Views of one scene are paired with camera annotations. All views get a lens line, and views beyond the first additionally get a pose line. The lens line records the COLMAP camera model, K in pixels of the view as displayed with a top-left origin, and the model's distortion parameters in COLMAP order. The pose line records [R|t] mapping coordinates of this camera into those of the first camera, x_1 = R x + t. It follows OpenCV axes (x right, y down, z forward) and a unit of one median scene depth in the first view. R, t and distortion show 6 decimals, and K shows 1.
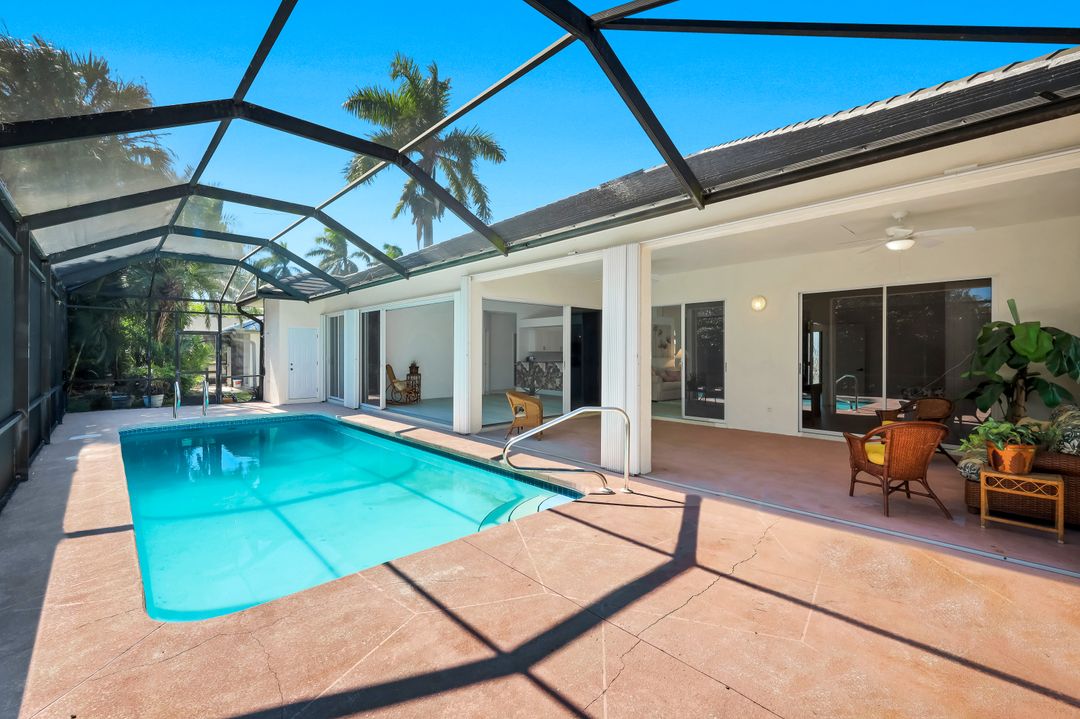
lens RADIAL K [[457.5, 0, 540.0], [0, 457.5, 359.5], [0, 0, 1]] dist [-0.000213, -0.000065]
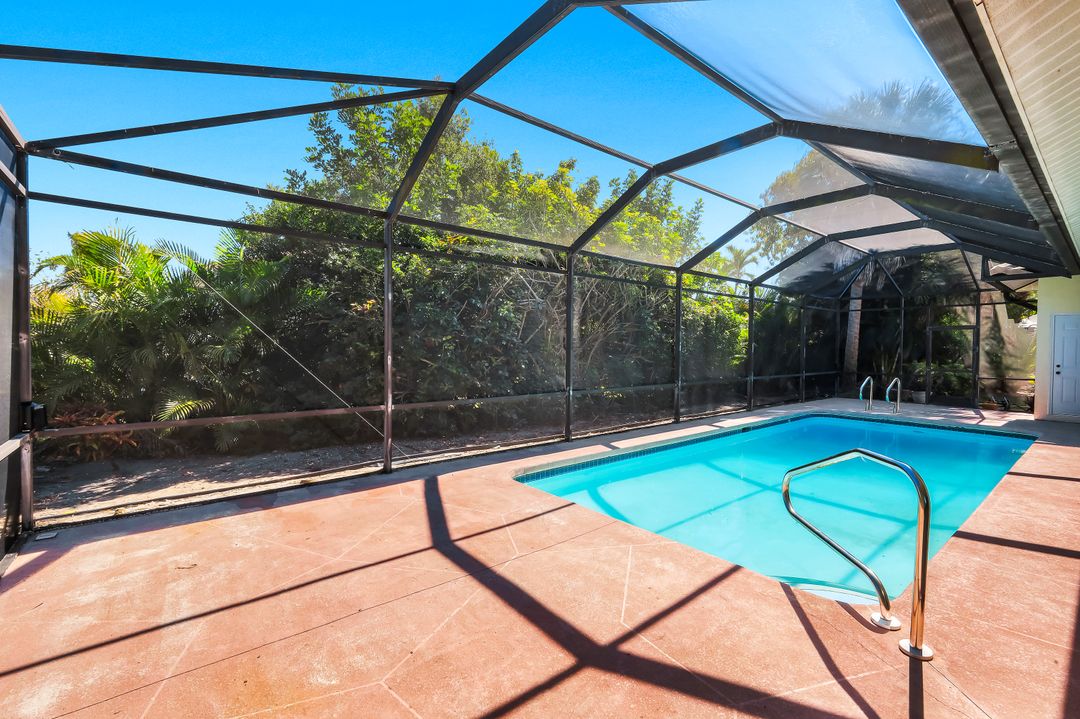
lens RADIAL K [[471.2, 0, 540.0], [0, 471.2, 359.5], [0, 0, 1]] dist [0.000954, 0.000090]
pose [[-0.073239, 0.029287, -0.996884, 1.052055], [-0.022612, 0.999263, 0.031018, -0.019529], [0.997058, 0.024813, -0.072522, 0.999065]]
